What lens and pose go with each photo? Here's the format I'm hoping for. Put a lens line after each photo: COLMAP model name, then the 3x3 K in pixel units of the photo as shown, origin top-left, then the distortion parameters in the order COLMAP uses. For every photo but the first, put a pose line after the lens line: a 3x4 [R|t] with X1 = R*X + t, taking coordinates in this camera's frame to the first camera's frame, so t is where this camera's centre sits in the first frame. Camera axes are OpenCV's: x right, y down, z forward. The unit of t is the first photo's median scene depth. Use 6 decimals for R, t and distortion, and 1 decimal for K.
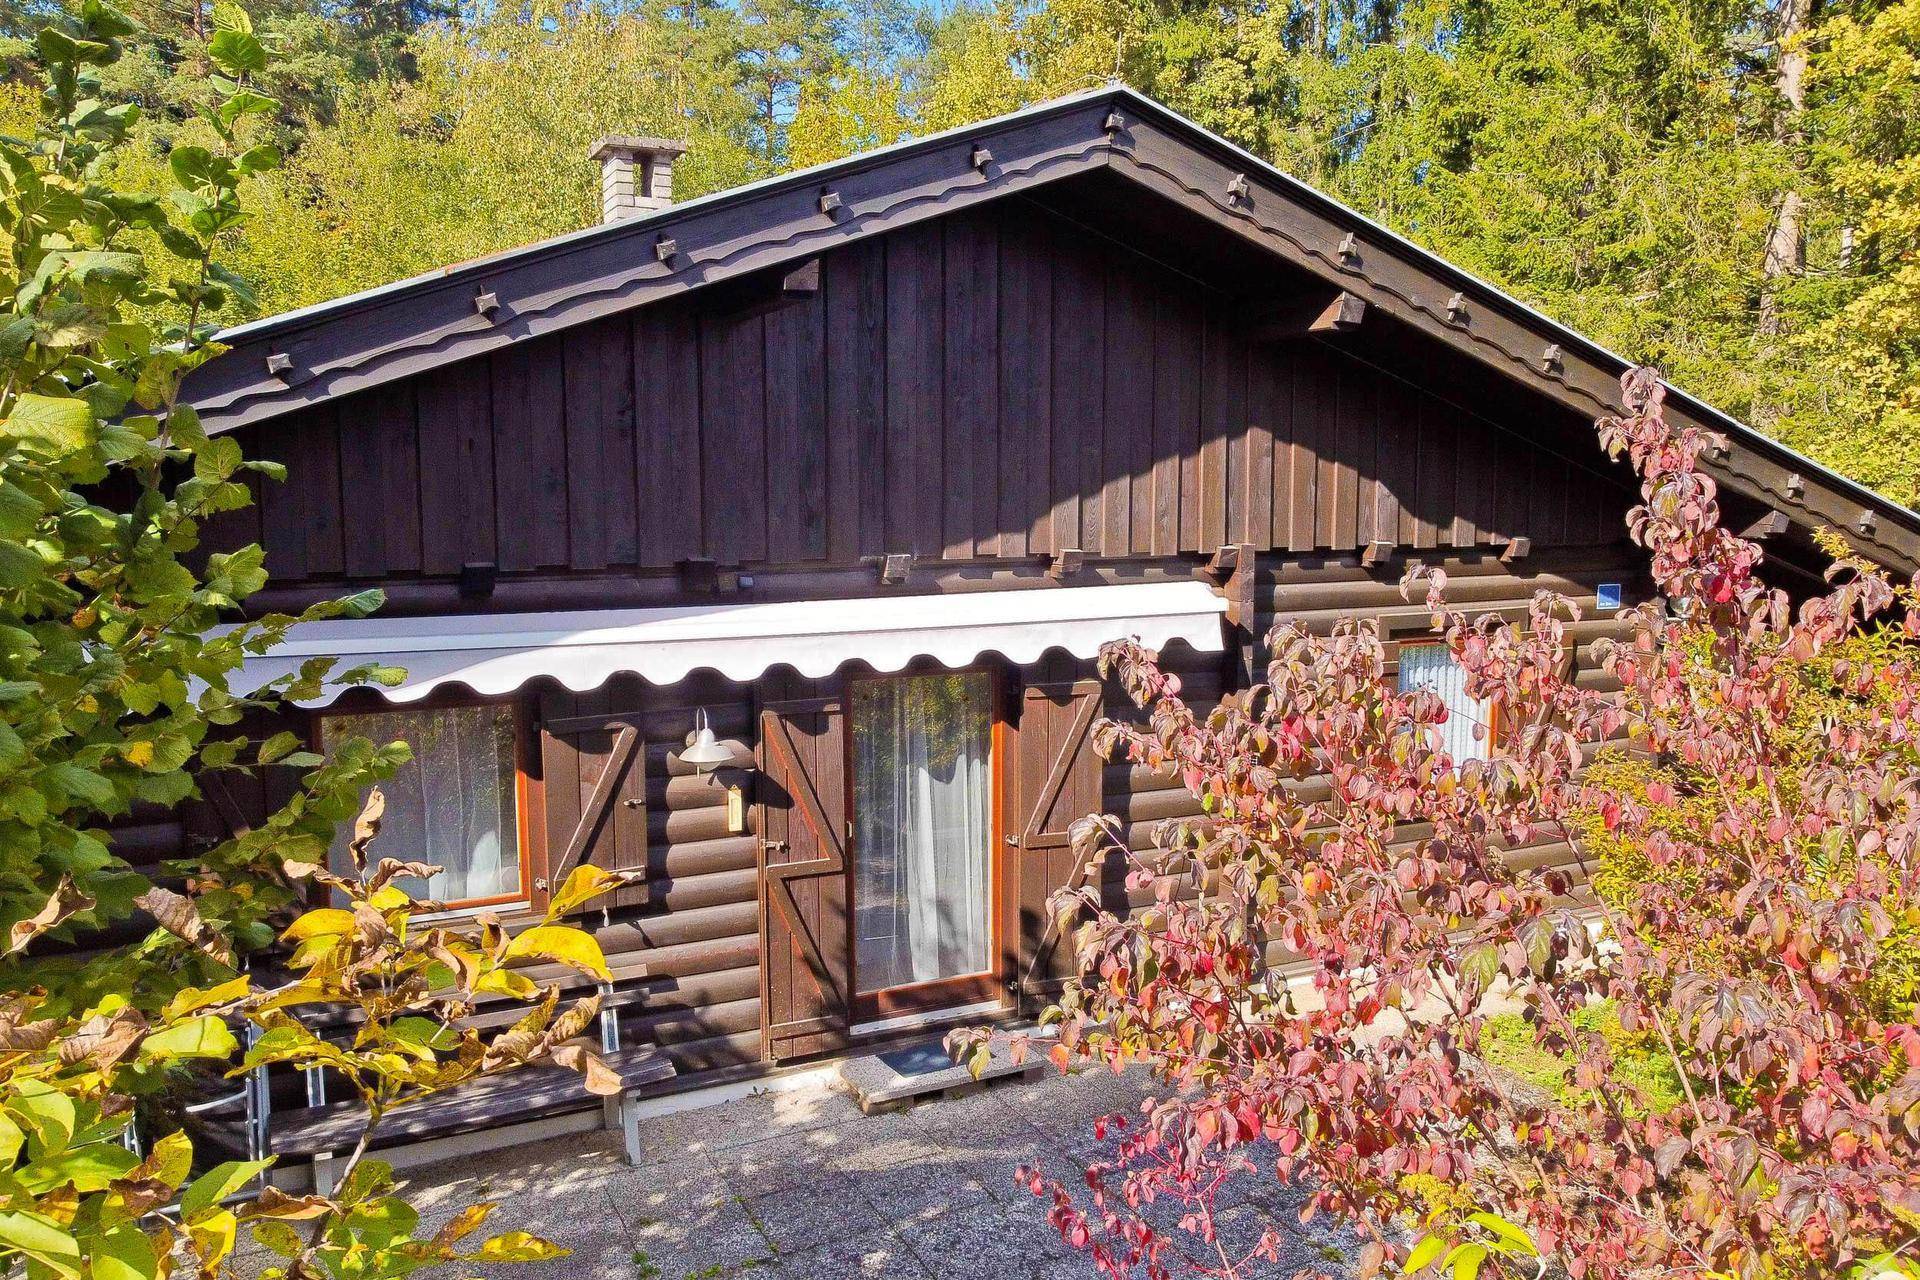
lens RADIAL K [[1456.4, 0, 960.0], [0, 1456.4, 640.0], [0, 0, 1]] dist [0.002654, -0.000181]
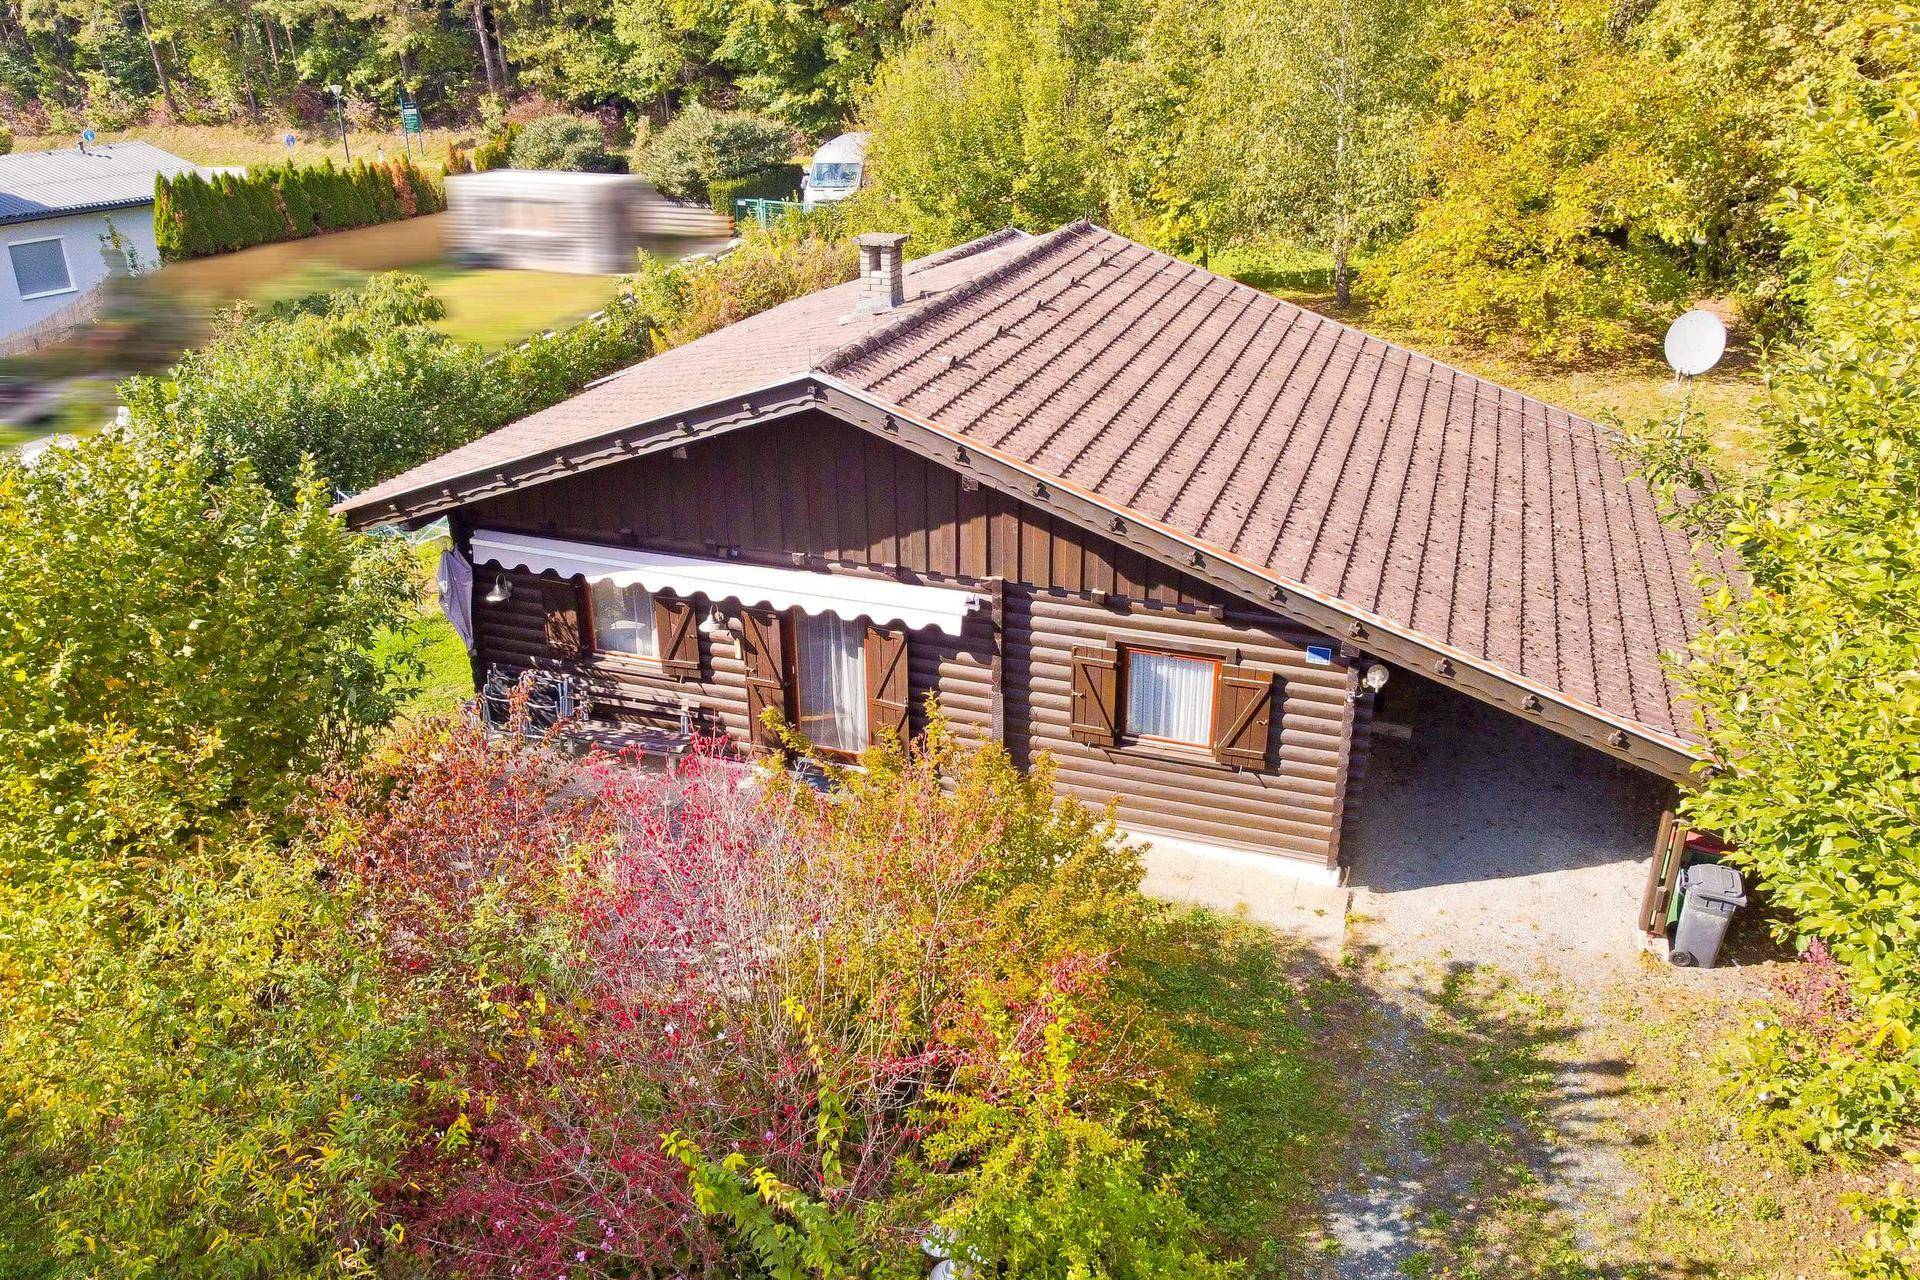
lens RADIAL K [[1557.3, 0, 960.0], [0, 1557.3, 640.0], [0, 0, 1]] dist [-0.117461, 0.139022]
pose [[0.711899, 0.278897, -0.644528, 1.536185], [-0.084532, 0.945120, 0.315600, -0.641157], [0.697176, -0.170192, 0.696406, -0.366245]]
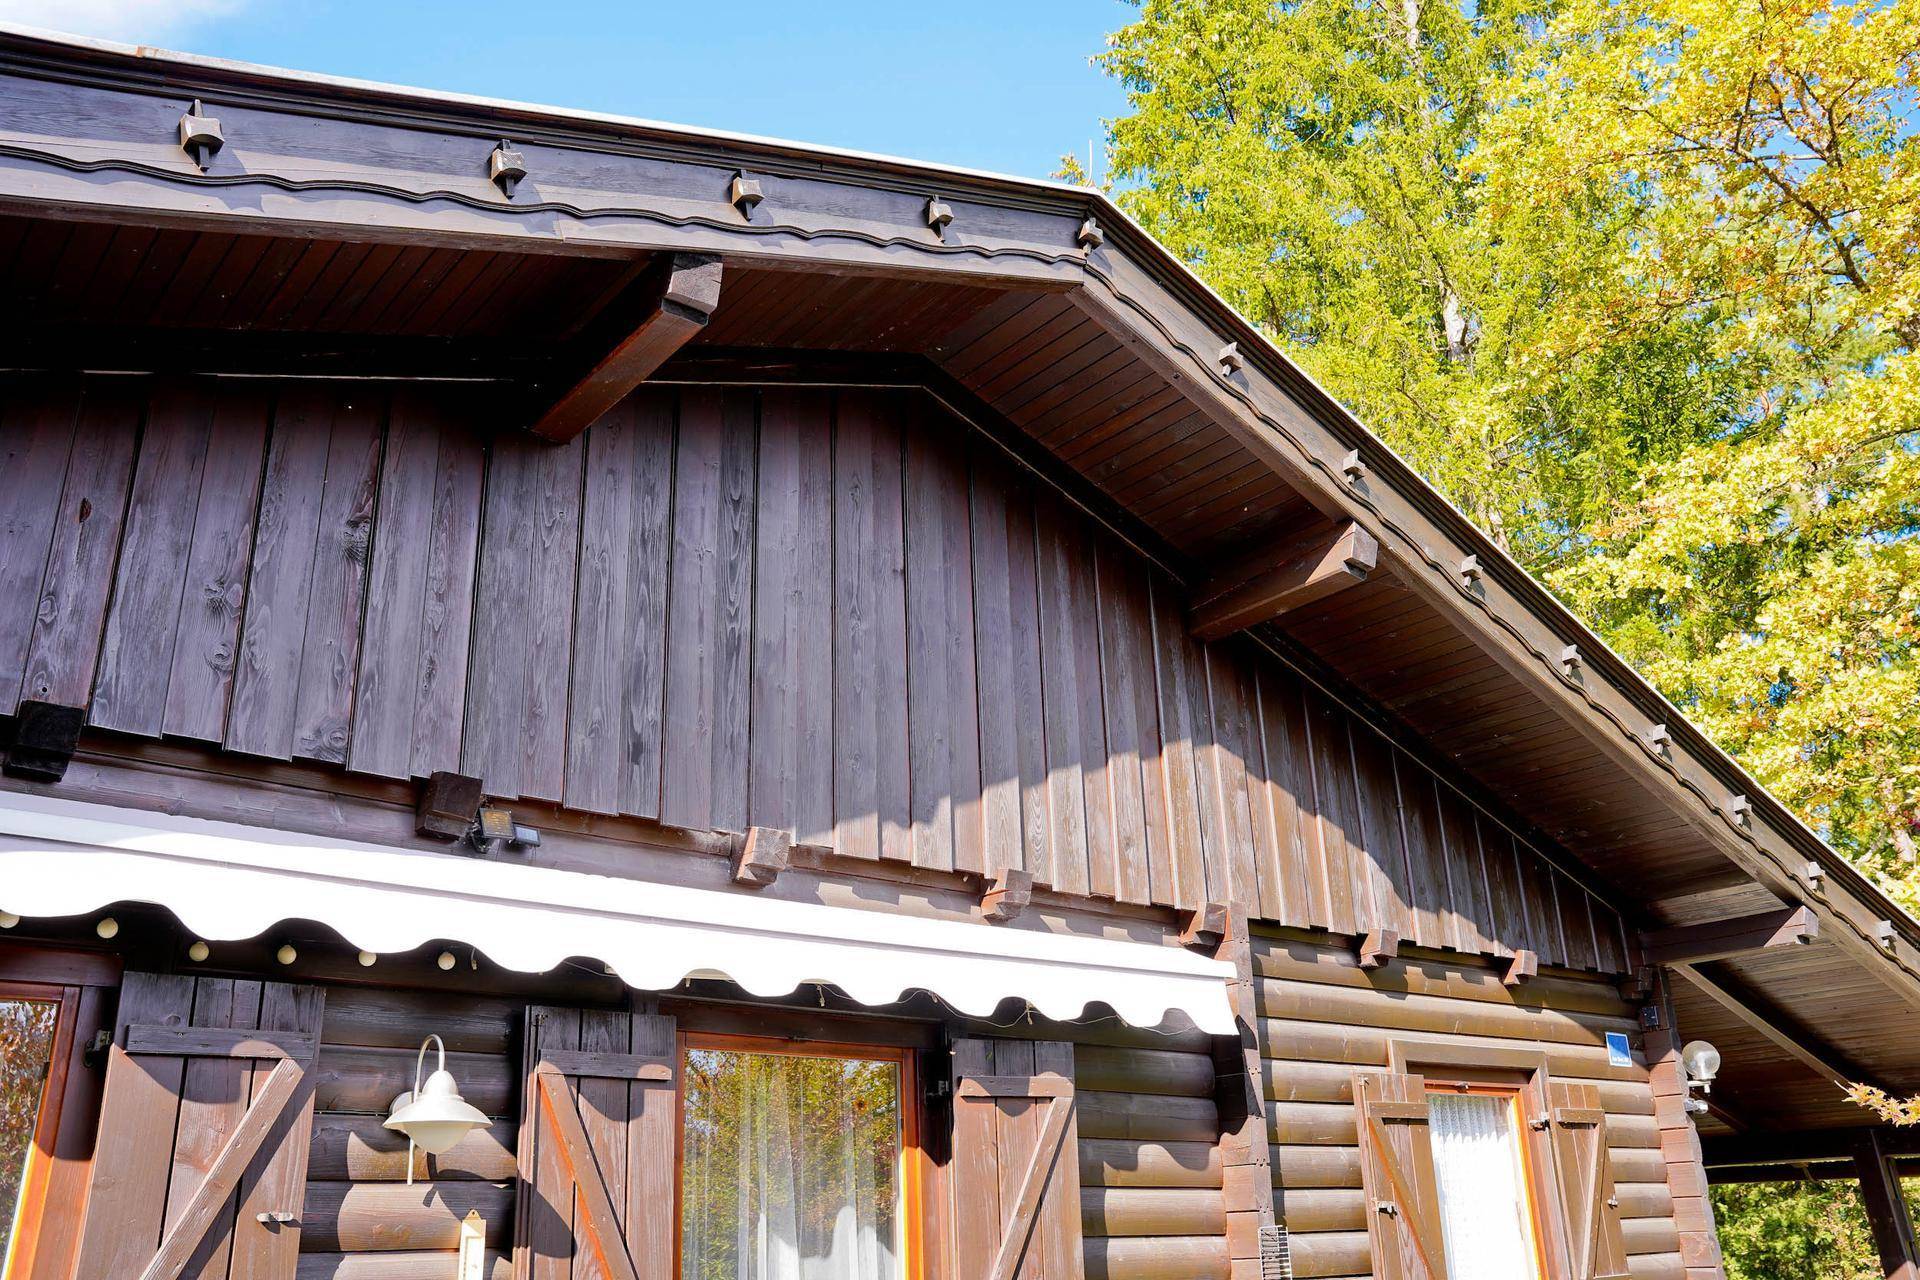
lens RADIAL K [[1557.3, 0, 960.0], [0, 1557.3, 640.0], [0, 0, 1]] dist [-0.117461, 0.139022]
pose [[0.973111, 0.053893, 0.223944, -0.115713], [0.059039, 0.881406, -0.468655, 0.183339], [-0.222643, 0.469274, 0.854524, 0.383299]]
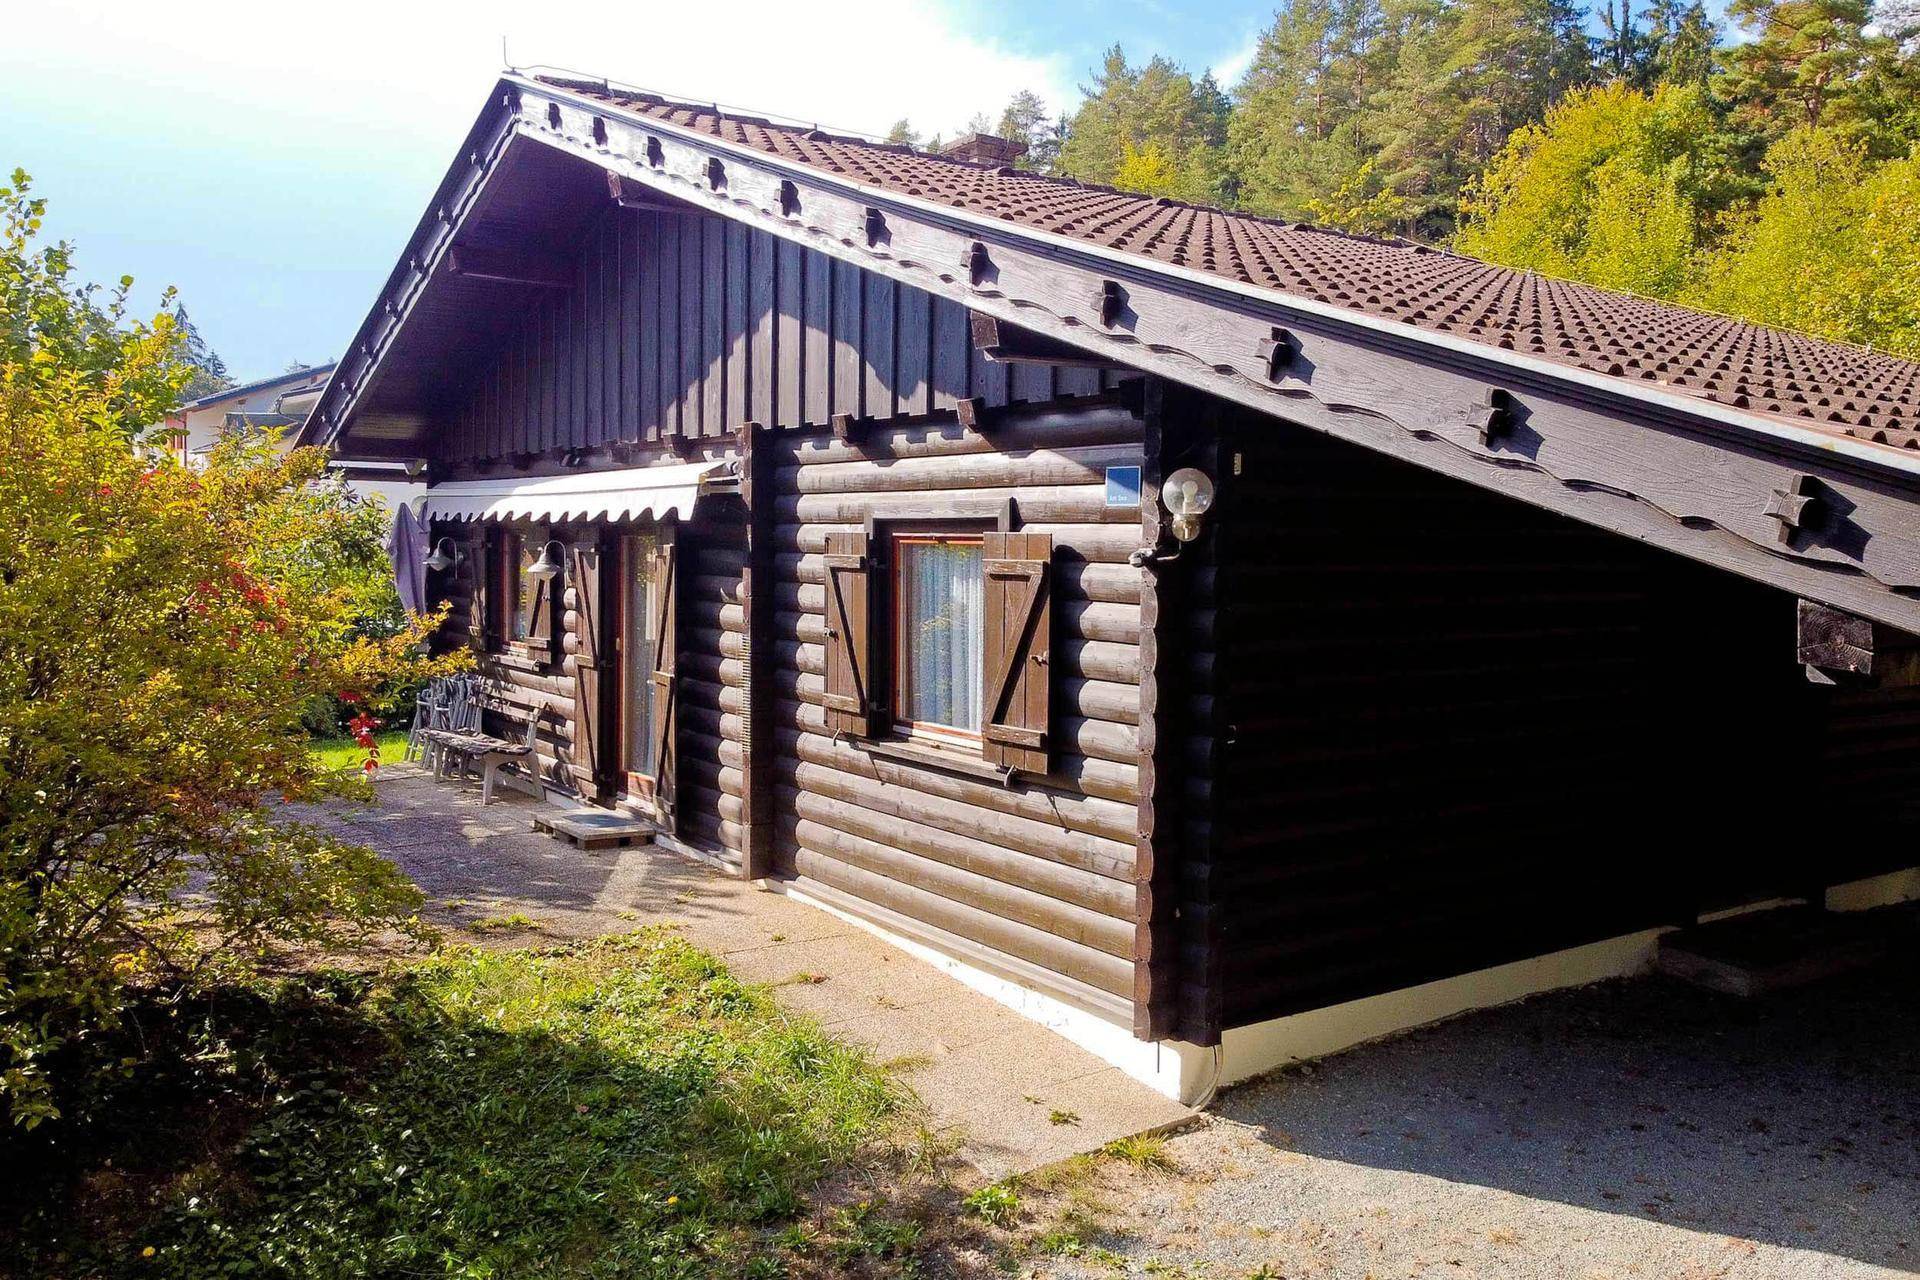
lens RADIAL K [[1557.3, 0, 960.0], [0, 1557.3, 640.0], [0, 0, 1]] dist [-0.117461, 0.139022]
pose [[0.143614, 0.068673, -0.987248, 1.437527], [-0.125066, 0.990851, 0.050731, 0.015035], [0.981699, 0.116185, 0.150889, 1.118030]]
